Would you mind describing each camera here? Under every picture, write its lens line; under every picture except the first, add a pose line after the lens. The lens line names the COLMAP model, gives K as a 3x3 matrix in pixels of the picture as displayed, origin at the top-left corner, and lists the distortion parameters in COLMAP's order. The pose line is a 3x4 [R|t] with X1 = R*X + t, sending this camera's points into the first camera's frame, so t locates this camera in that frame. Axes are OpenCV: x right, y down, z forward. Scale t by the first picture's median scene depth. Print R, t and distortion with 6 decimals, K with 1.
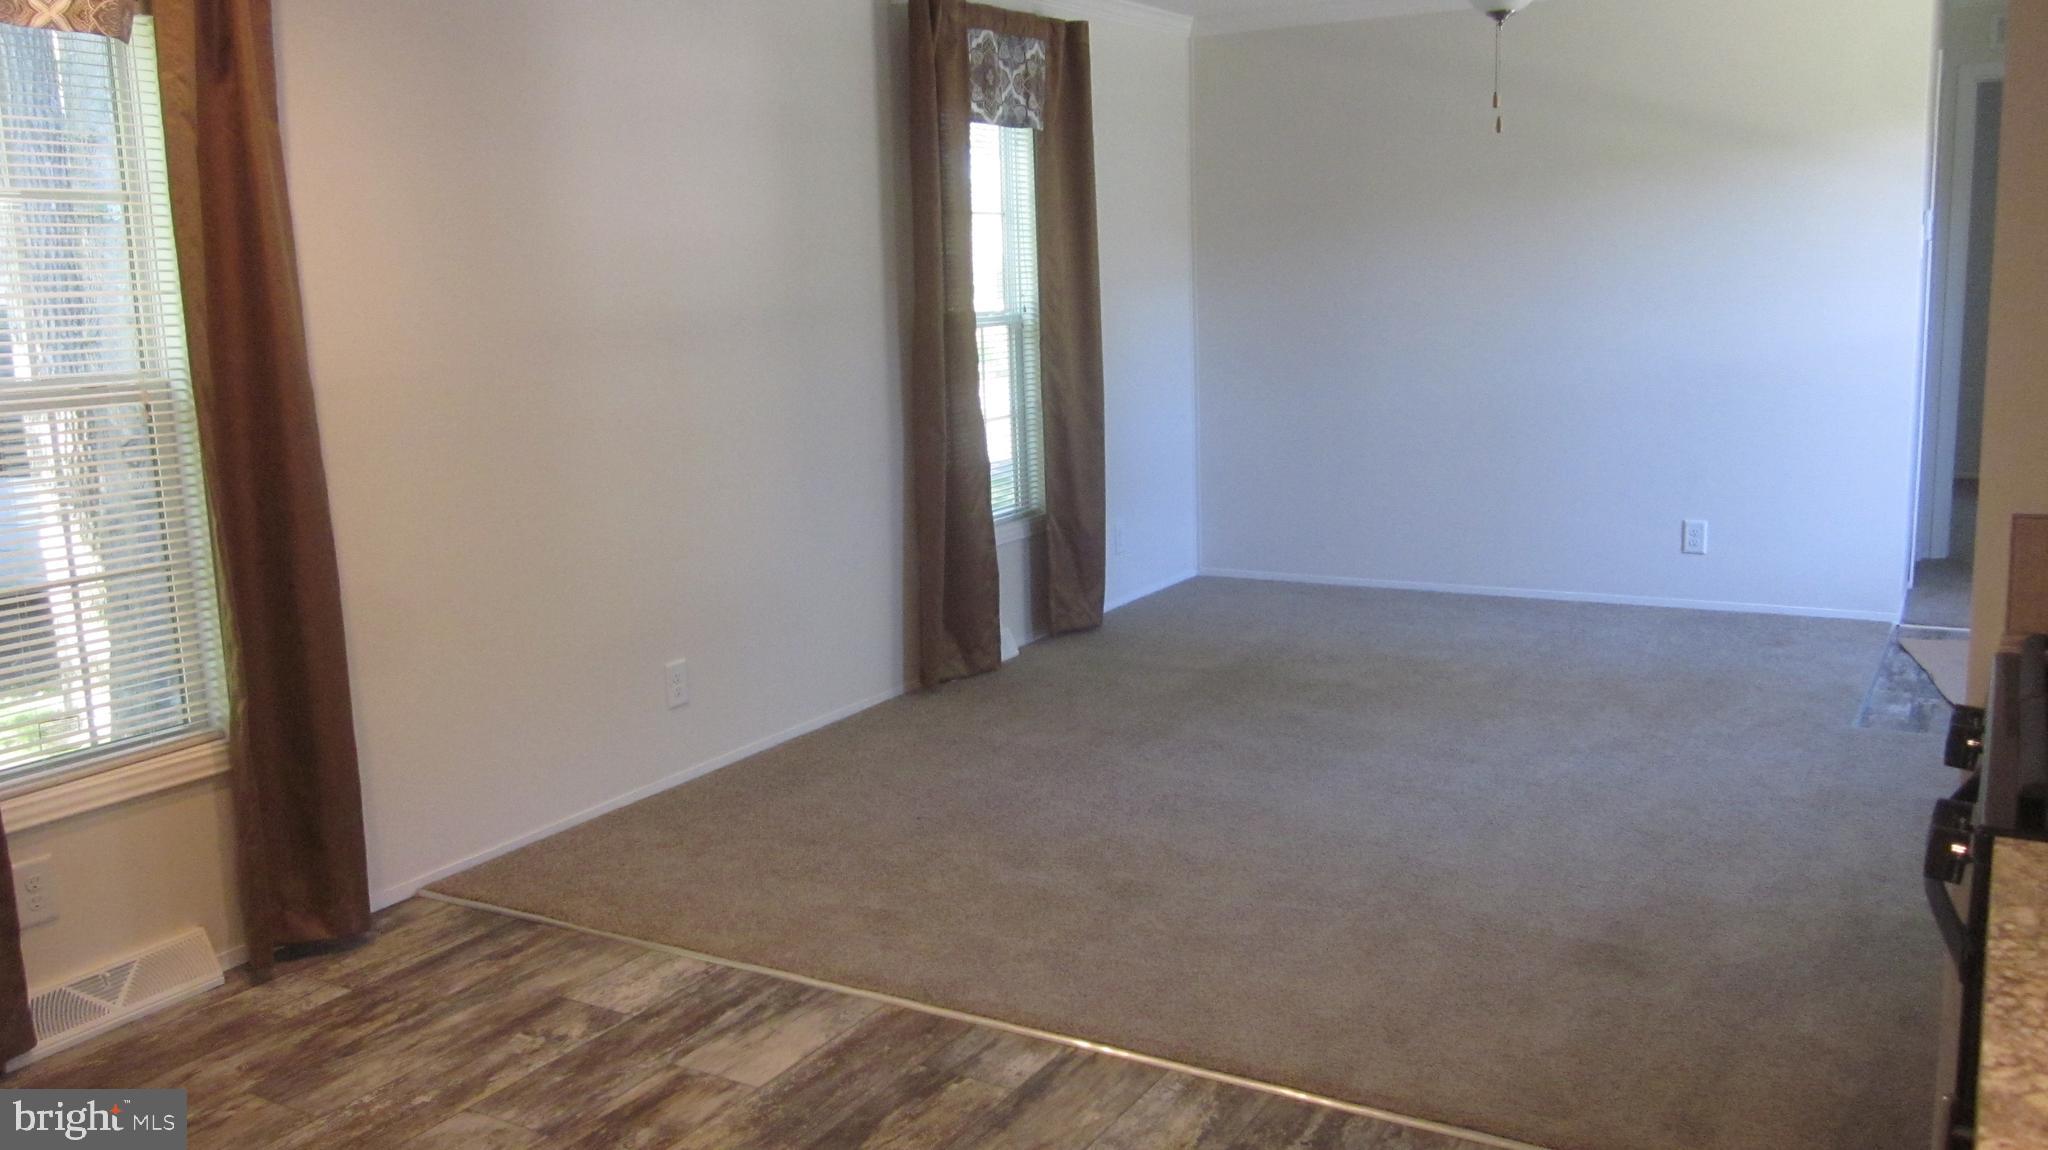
lens RADIAL K [[1691.9, 0, 1032.1], [0, 1691.9, 570.6], [0, 0, 1]] dist [-0.020986, -0.007835]
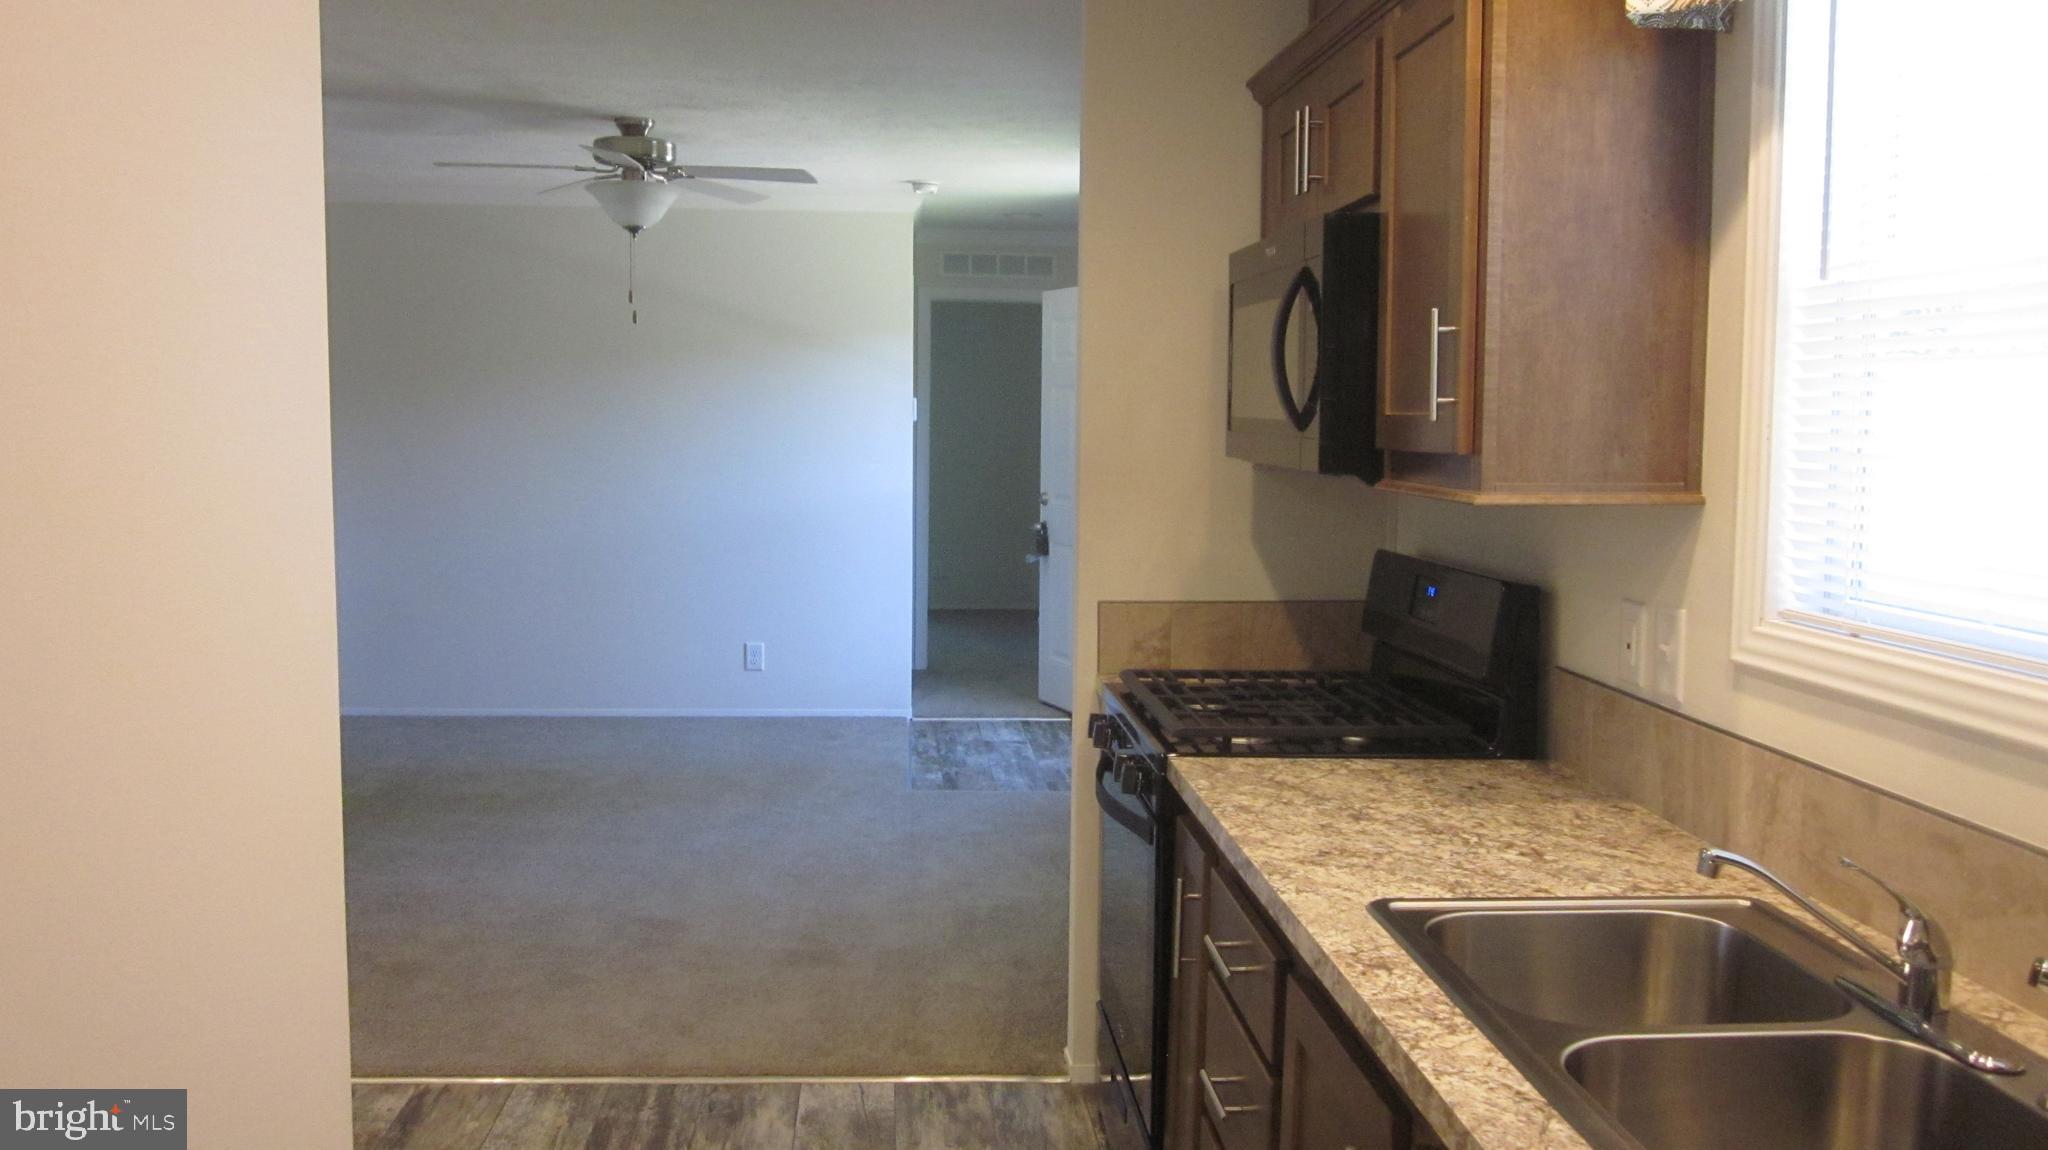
lens RADIAL K [[1691.9, 0, 1032.1], [0, 1691.9, 570.6], [0, 0, 1]] dist [-0.020986, -0.007835]
pose [[0.817832, -0.003456, 0.575447, -0.294807], [0.053814, 0.996059, -0.070500, 0.030741], [-0.572936, 0.088624, 0.814795, -0.222125]]
